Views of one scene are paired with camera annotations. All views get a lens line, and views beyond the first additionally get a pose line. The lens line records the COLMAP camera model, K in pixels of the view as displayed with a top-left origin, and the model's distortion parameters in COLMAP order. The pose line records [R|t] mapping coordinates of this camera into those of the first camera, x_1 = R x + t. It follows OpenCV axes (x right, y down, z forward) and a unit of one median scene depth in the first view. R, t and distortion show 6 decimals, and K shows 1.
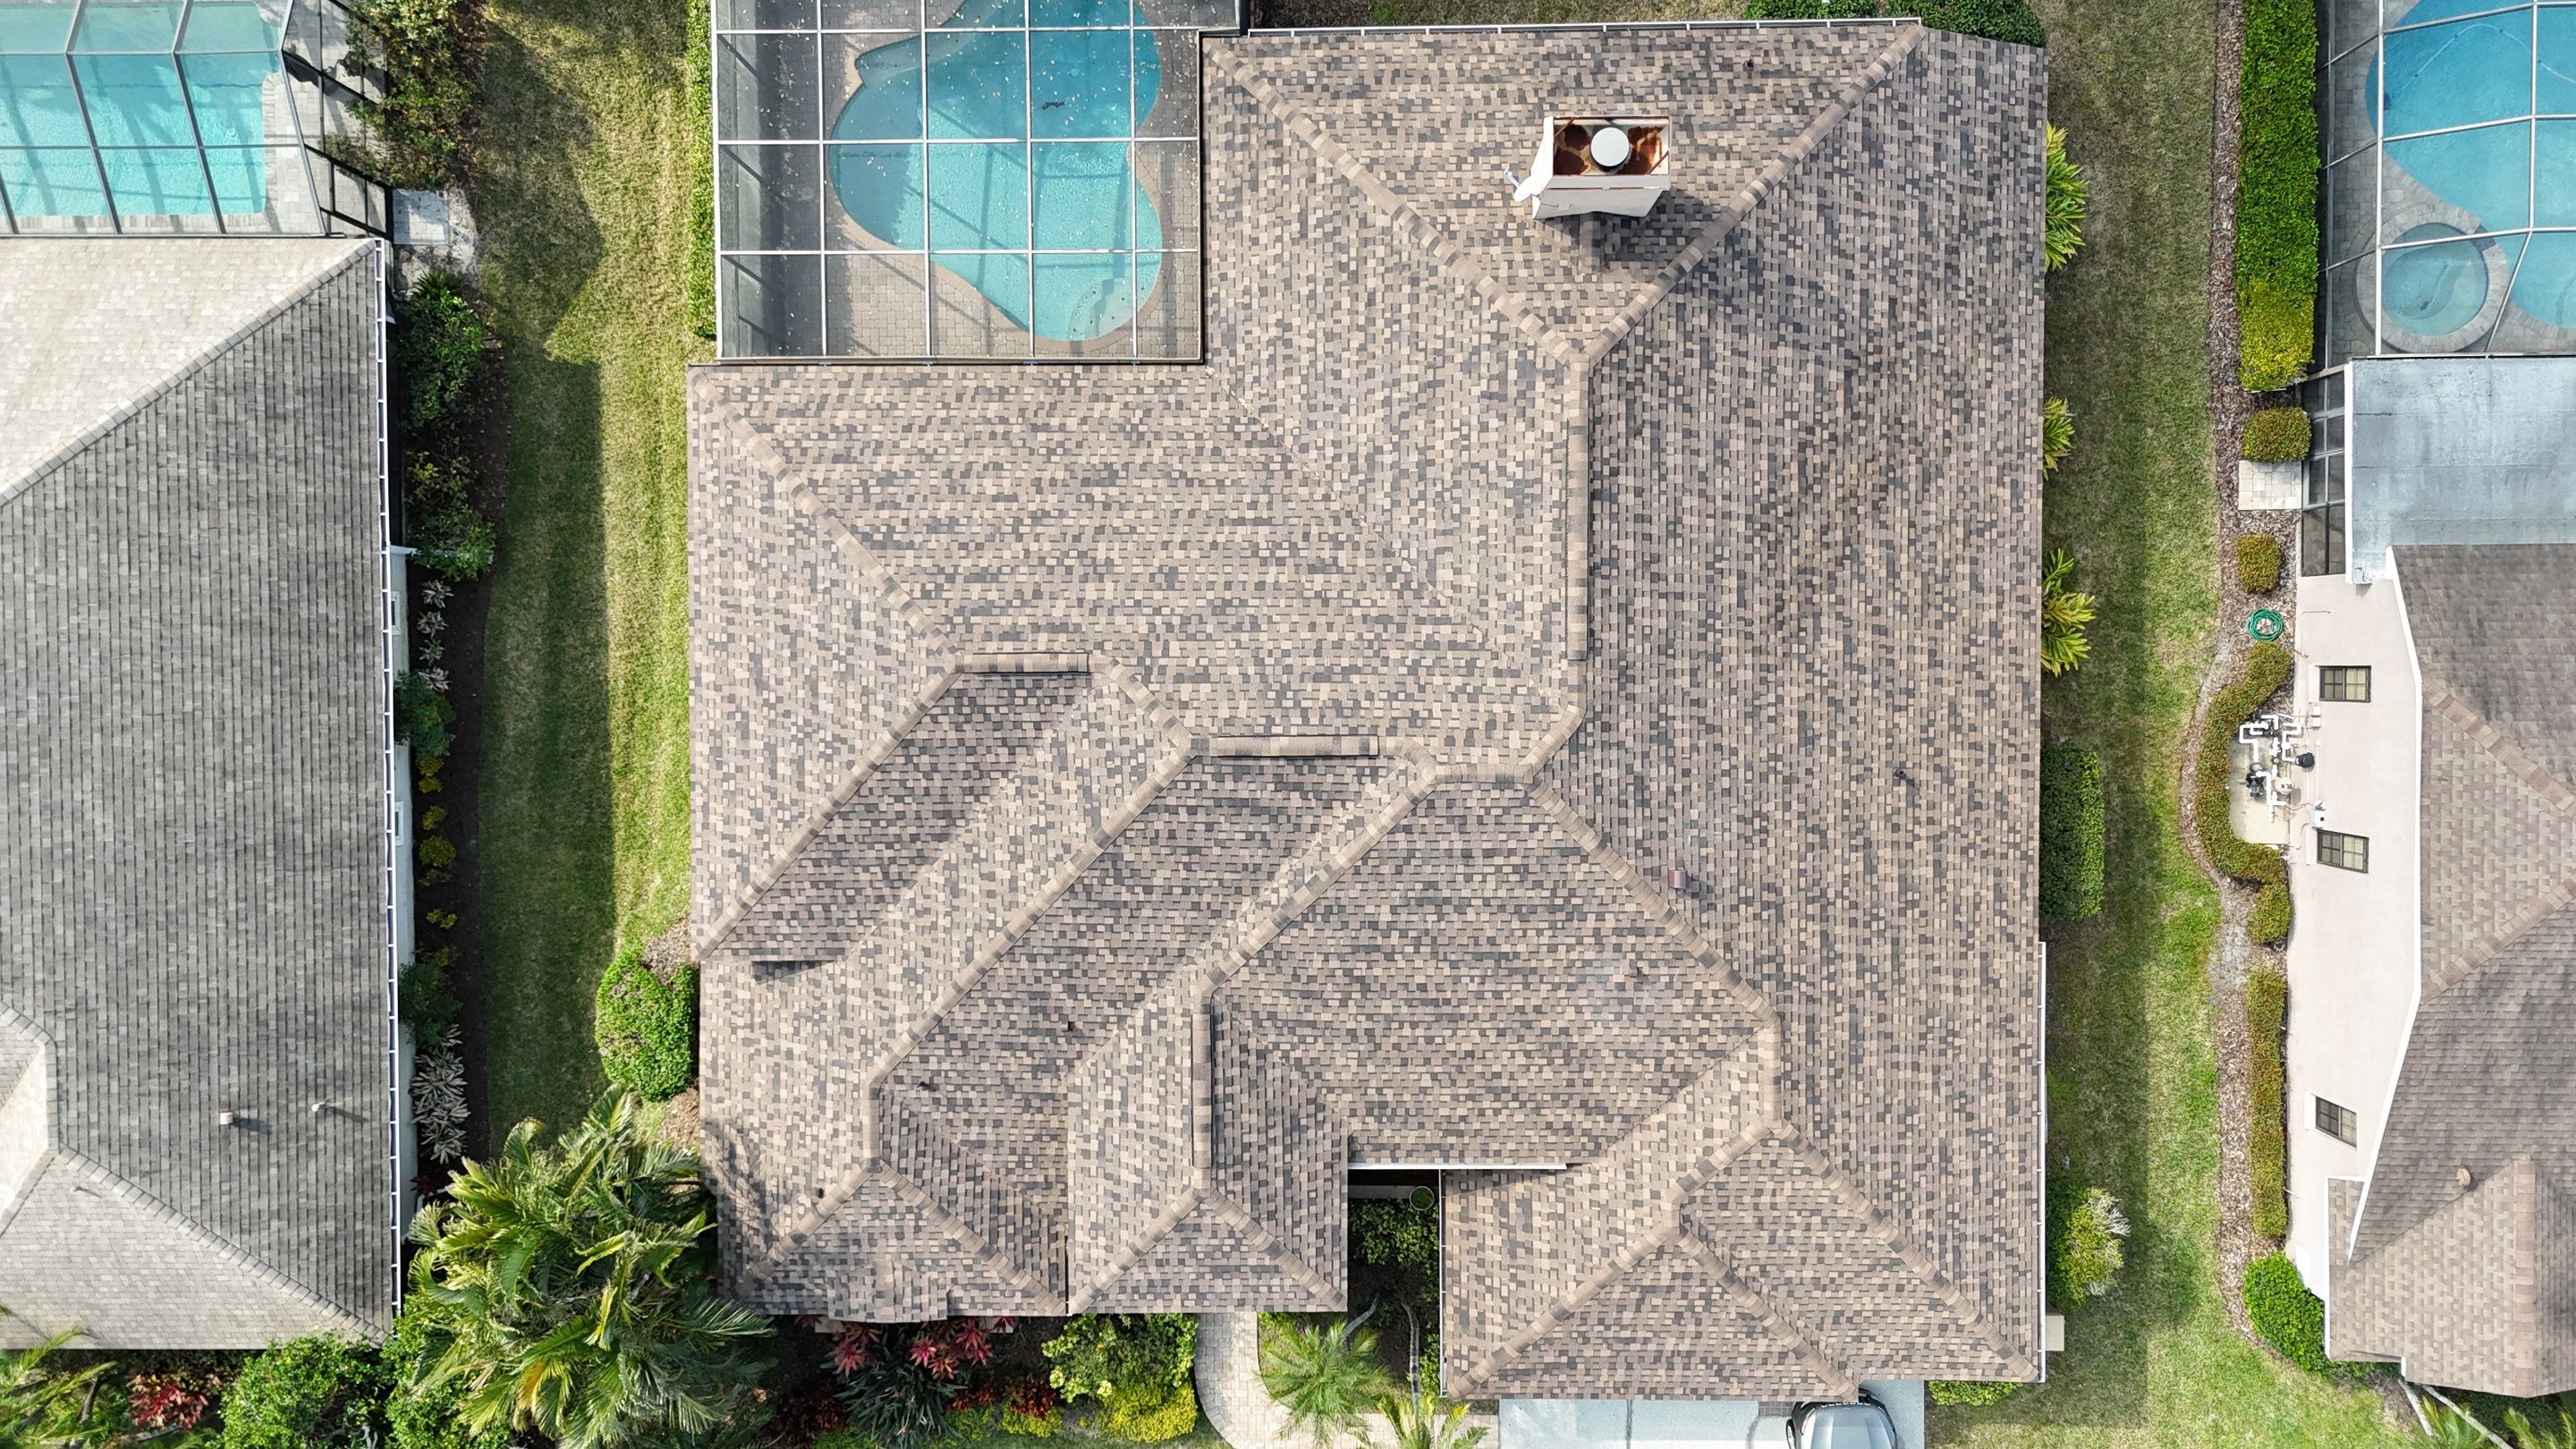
lens RADIAL K [[1896.8, 0, 1285.6], [0, 1896.8, 717.0], [0, 0, 1]] dist [0.088382, -0.096953]
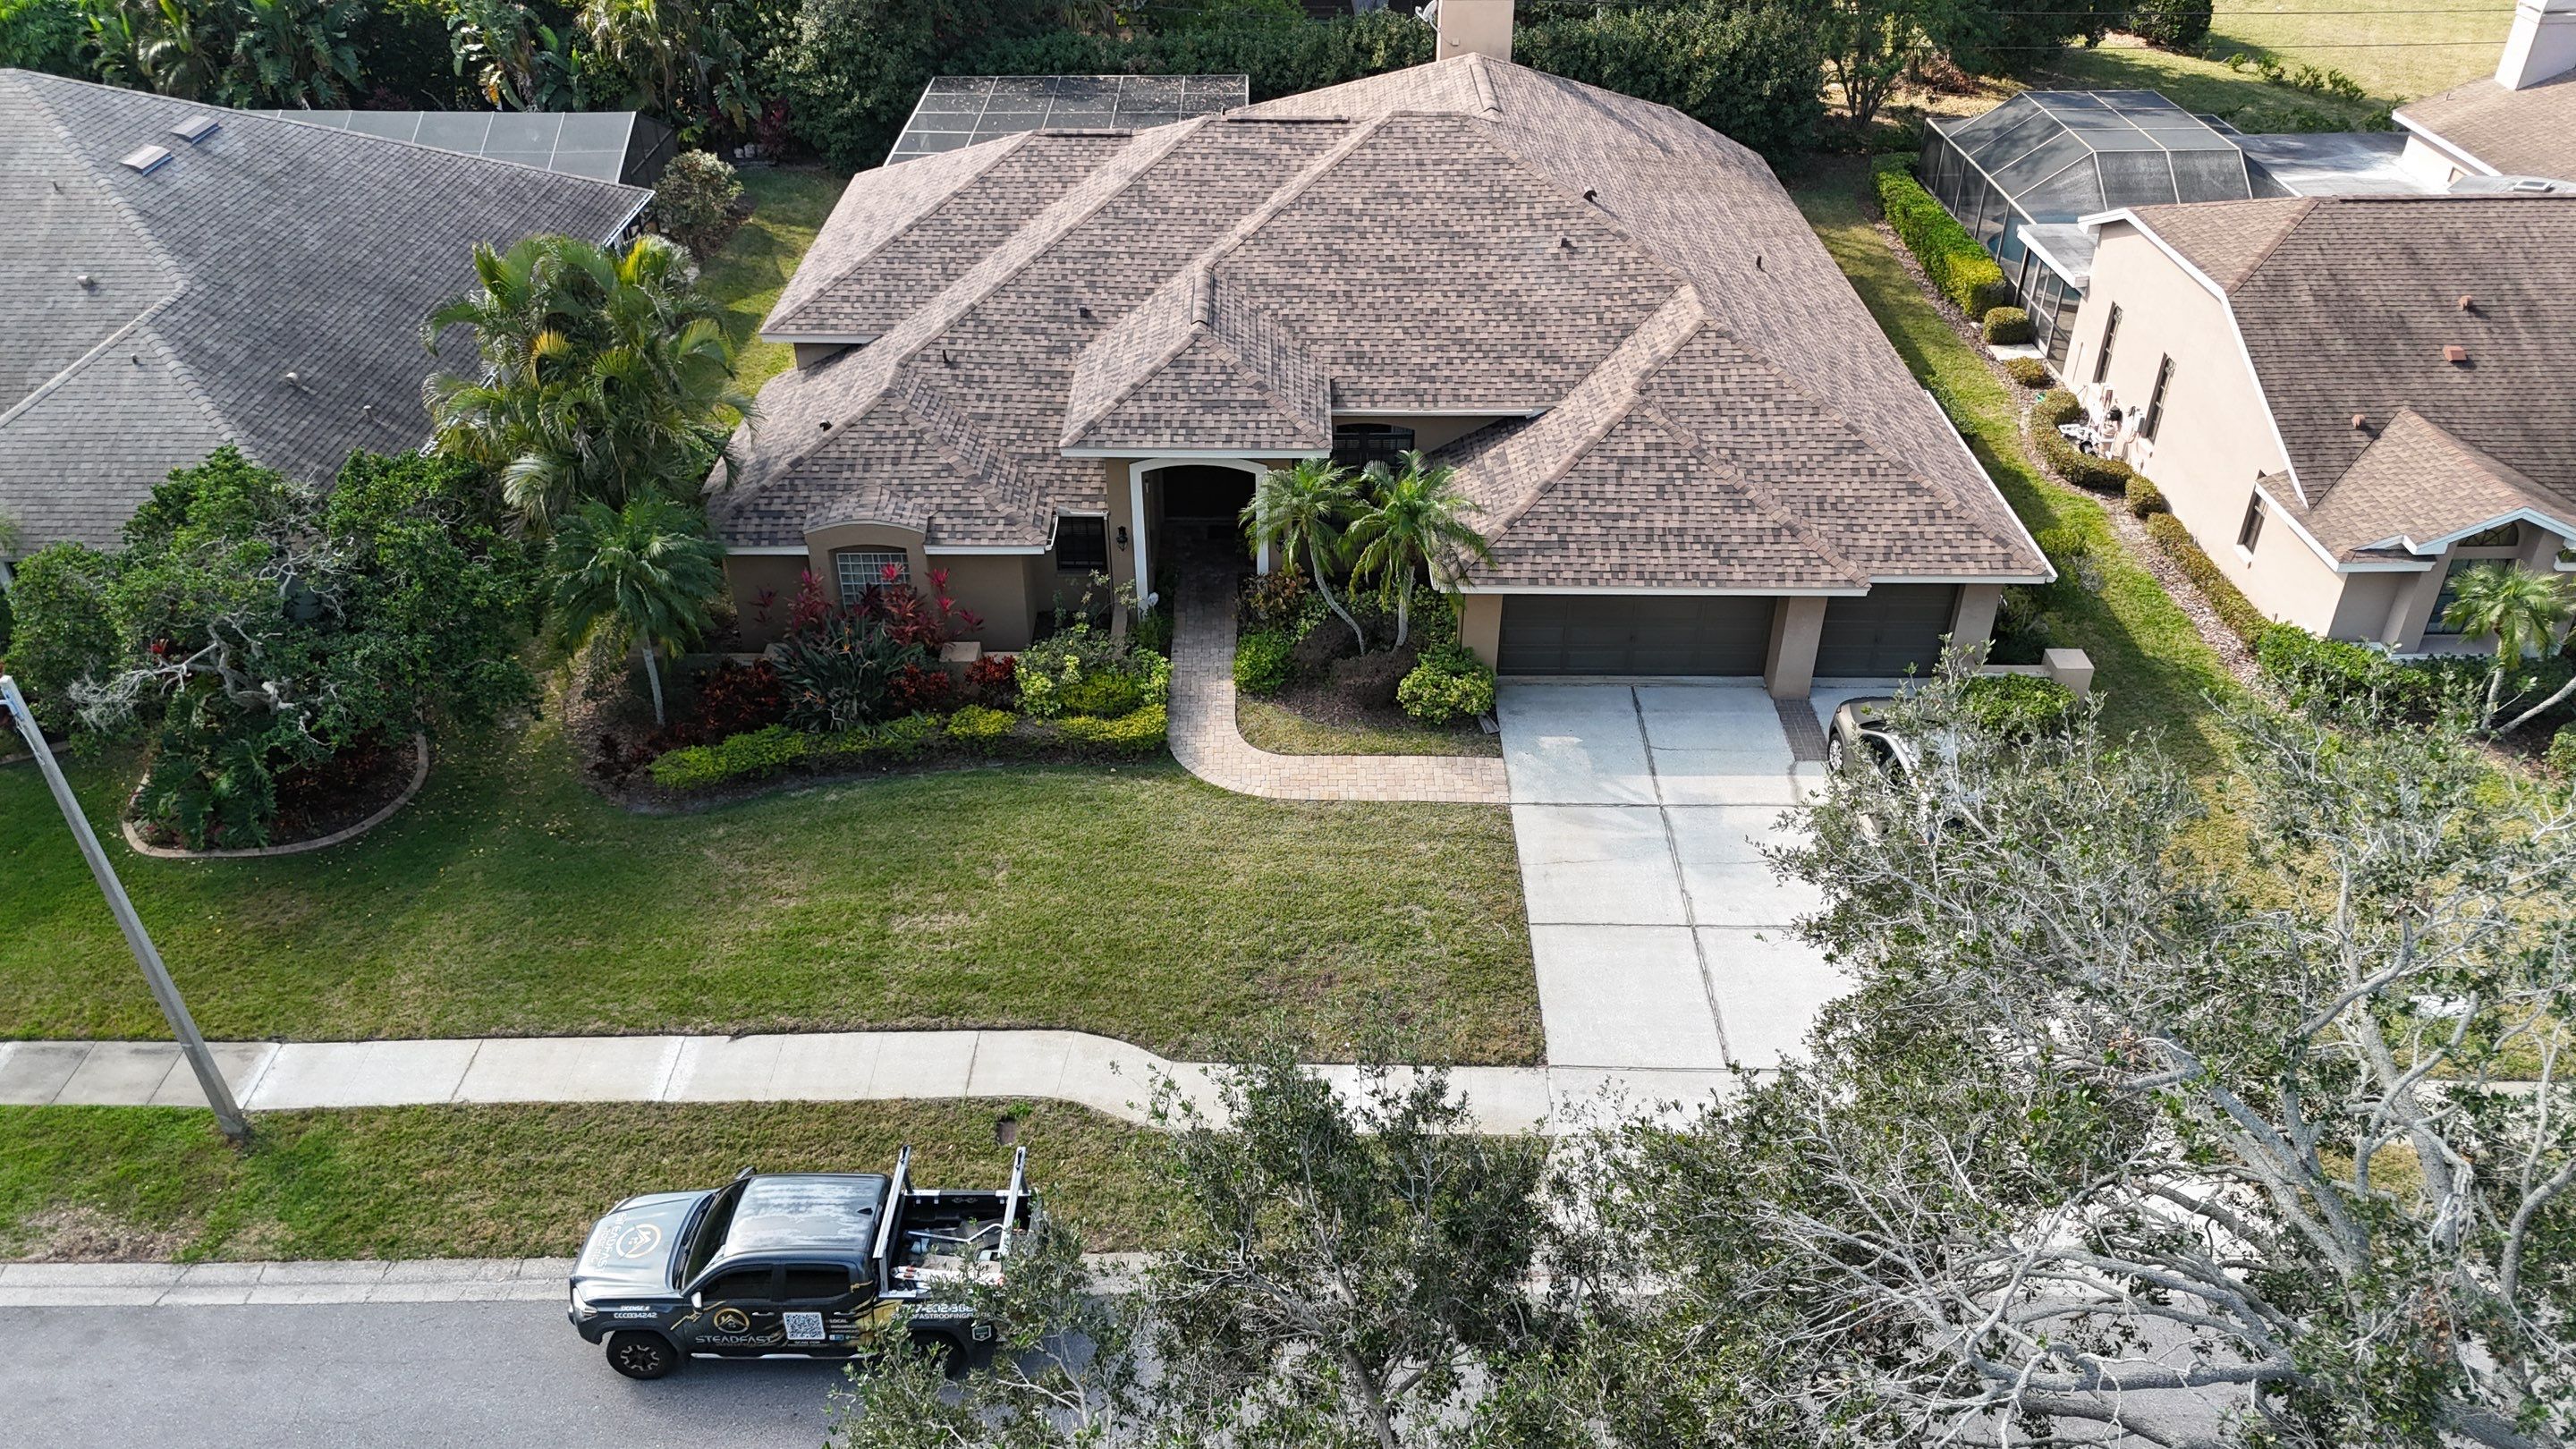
lens RADIAL K [[1896.8, 0, 1279.5], [0, 1896.8, 726.6], [0, 0, 1]] dist [0.088382, -0.096953]
pose [[0.999620, 0.024361, 0.012888, -0.005766], [-0.001952, 0.529025, -0.848604, 1.281143], [-0.027491, 0.848256, 0.528872, 0.605352]]
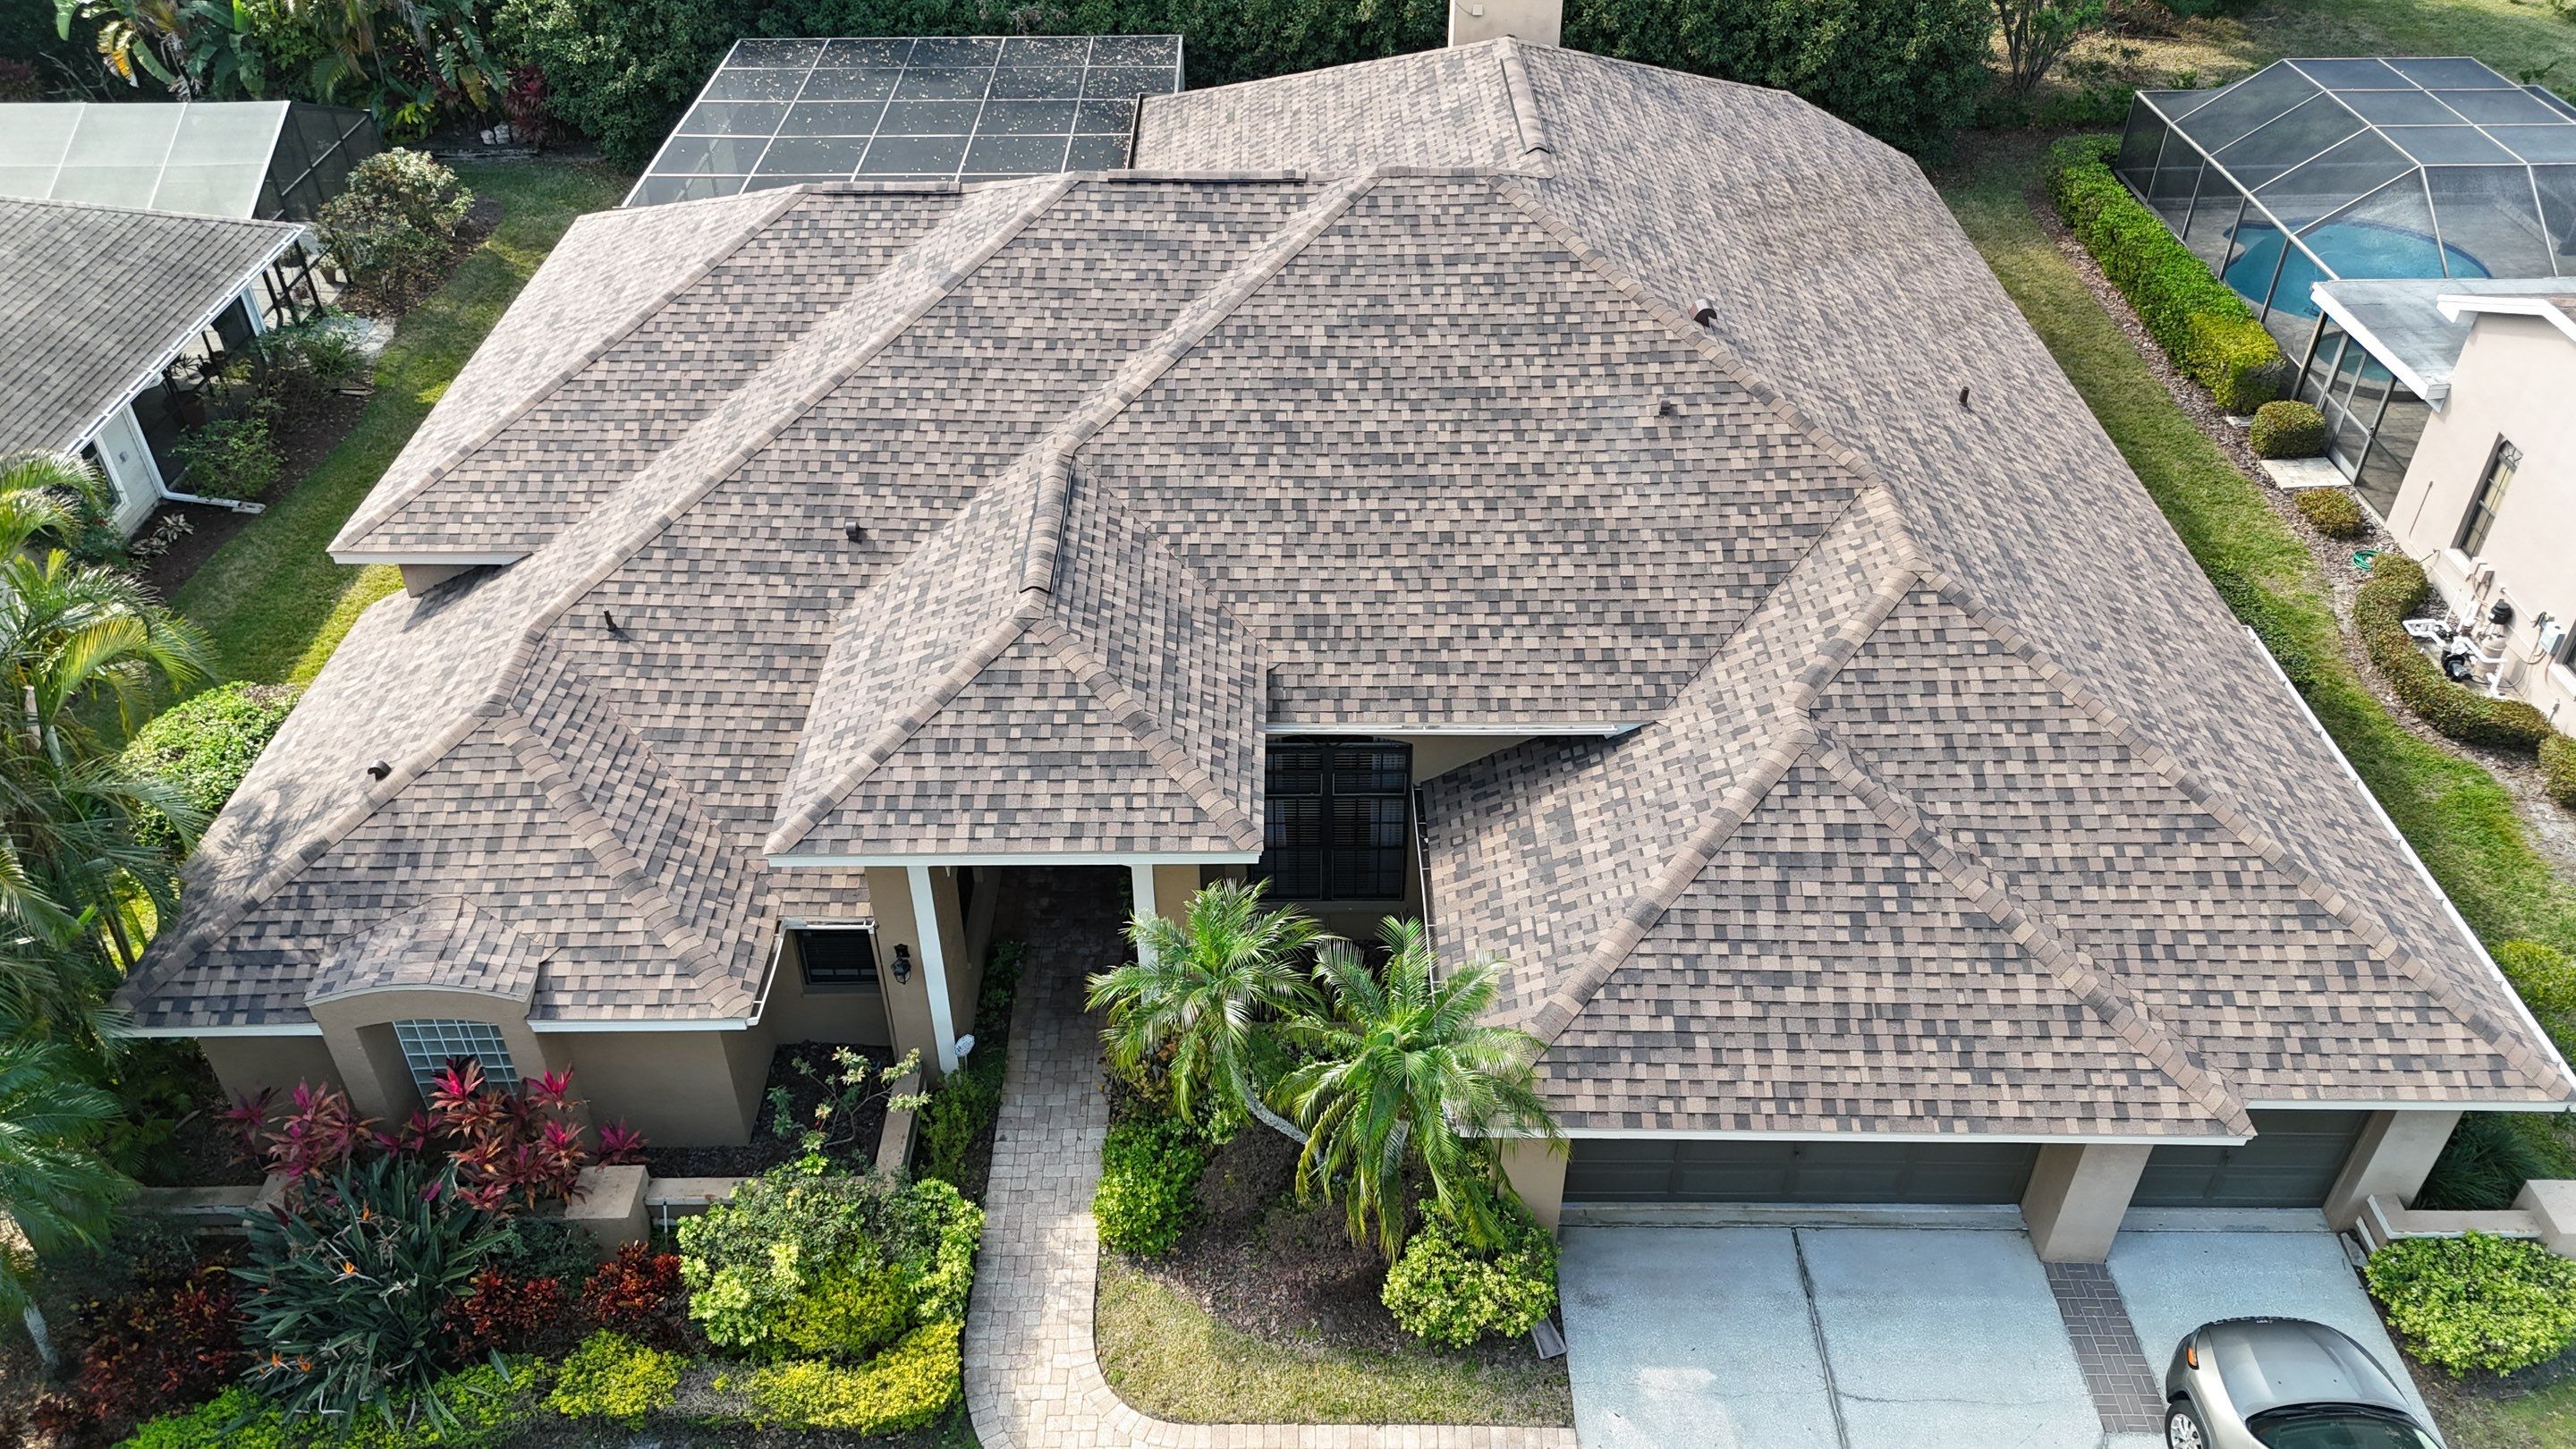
lens RADIAL K [[1896.8, 0, 1284.3], [0, 1896.8, 718.5], [0, 0, 1]] dist [0.088382, -0.096953]
pose [[0.999706, 0.019956, 0.013797, 0.030660], [-0.000451, 0.583867, -0.811850, 0.760161], [-0.024257, 0.811604, 0.583704, 0.657766]]
